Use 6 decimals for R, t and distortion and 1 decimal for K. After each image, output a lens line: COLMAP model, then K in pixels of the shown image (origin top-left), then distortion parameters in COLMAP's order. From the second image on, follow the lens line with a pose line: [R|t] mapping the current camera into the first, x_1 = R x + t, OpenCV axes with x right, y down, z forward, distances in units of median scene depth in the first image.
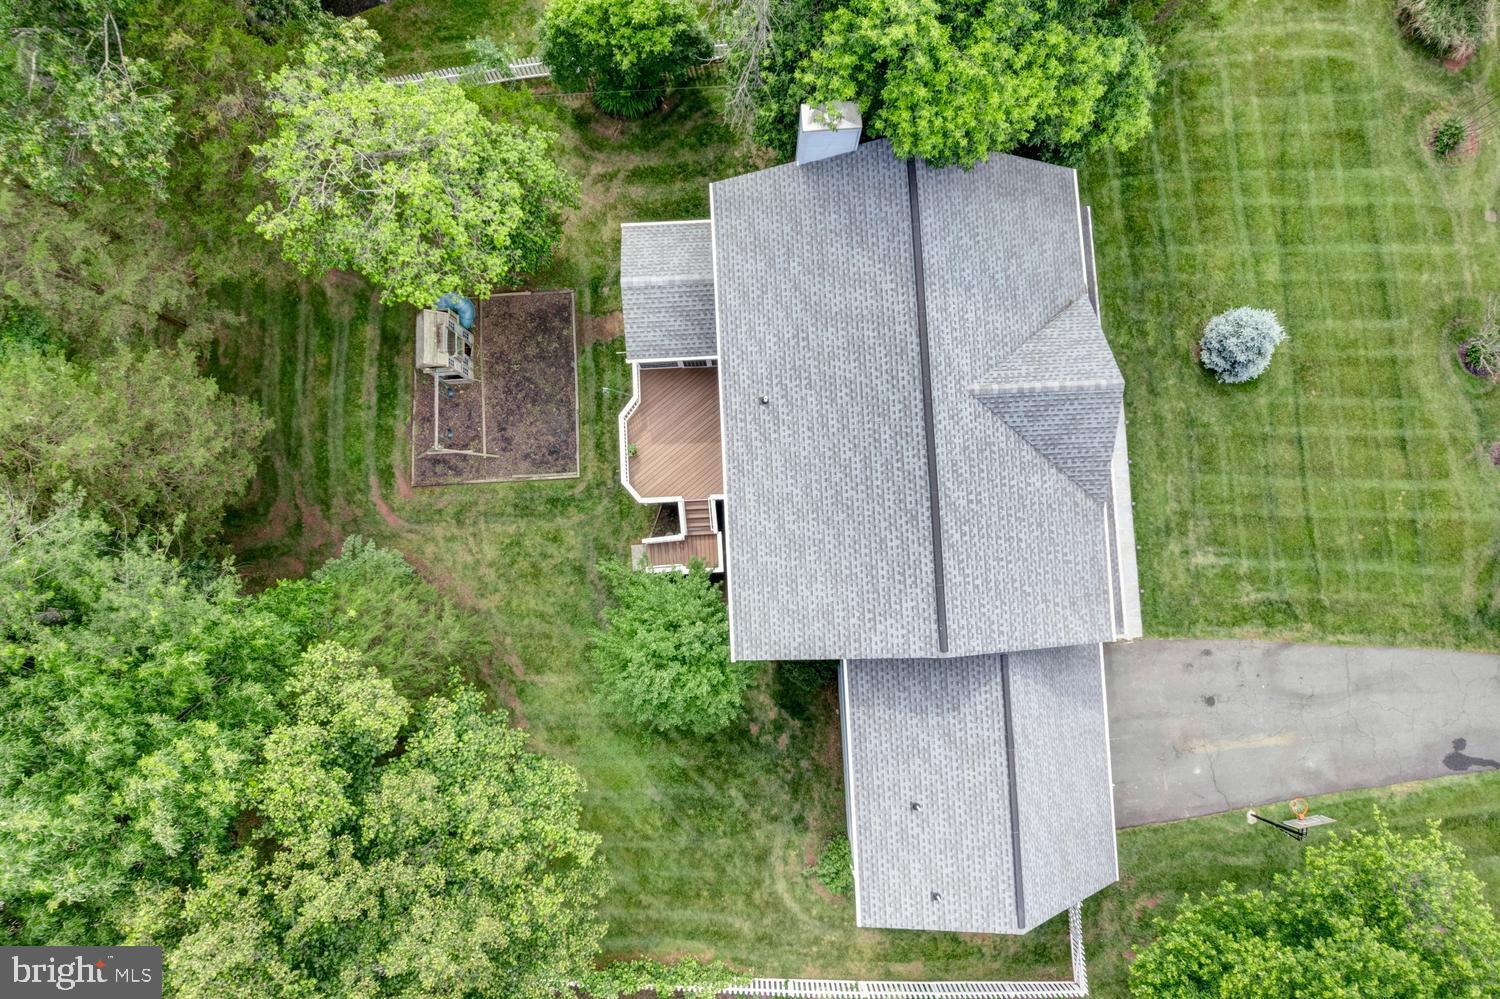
lens RADIAL K [[925.7, 0, 752.1], [0, 925.7, 496.6], [0, 0, 1]] dist [-0.064769, 0.058835]
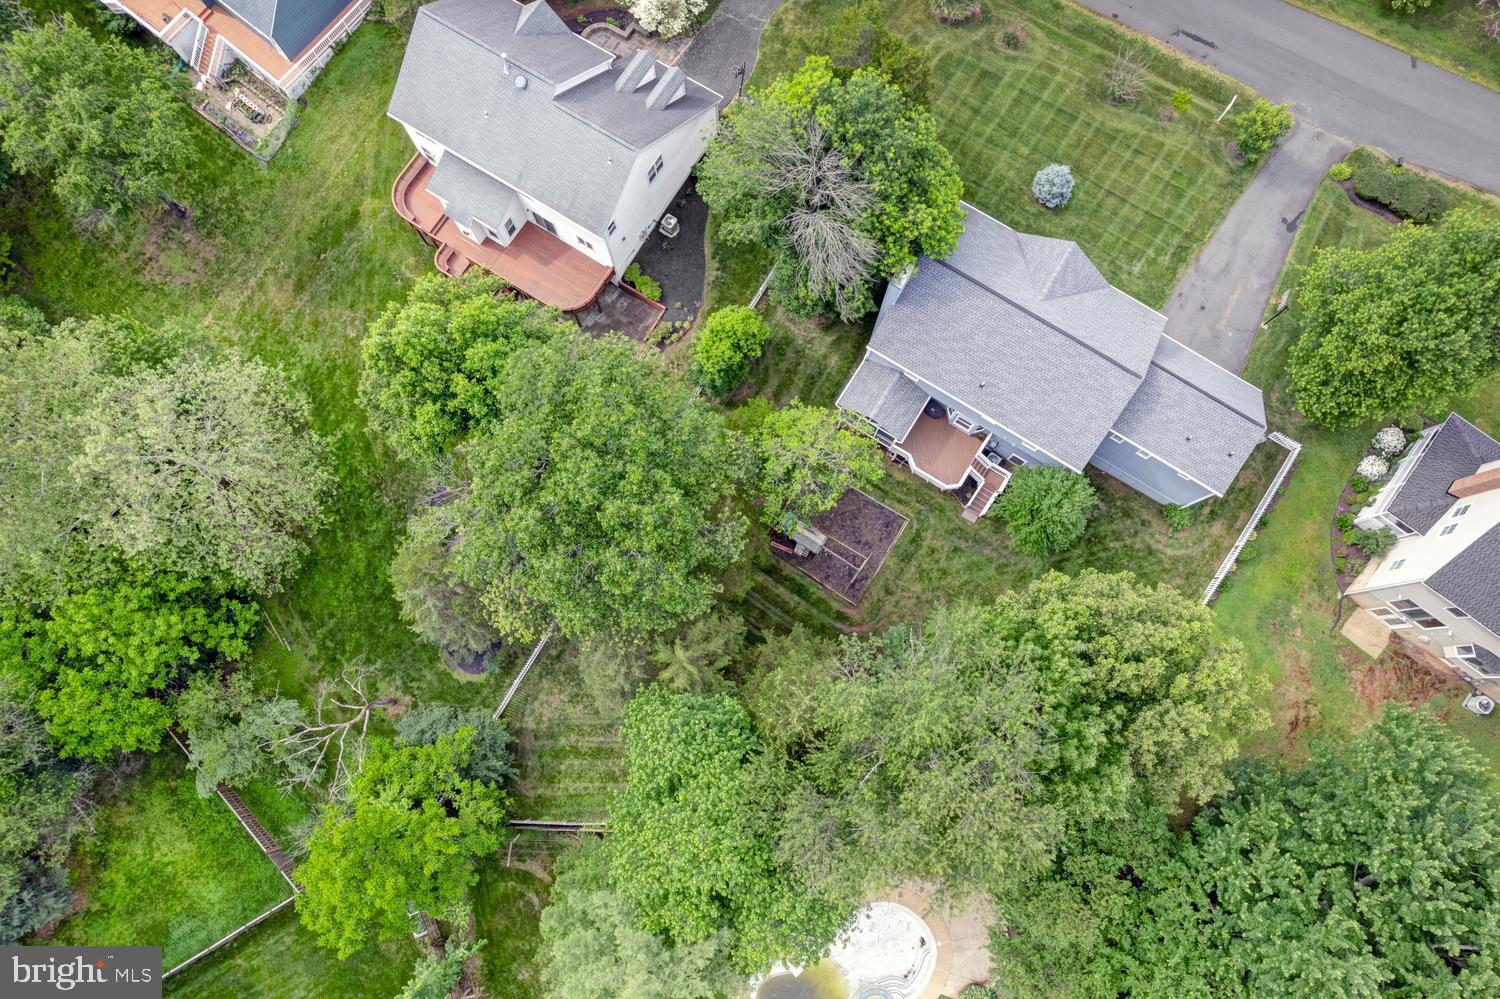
lens RADIAL K [[925.7, 0, 752.1], [0, 925.7, 496.6], [0, 0, 1]] dist [-0.064769, 0.058835]
pose [[0.572941, -0.804791, 0.155079, -0.627575], [0.816542, 0.576815, -0.023310, -0.262768], [-0.070692, 0.139984, 0.987627, -0.729120]]
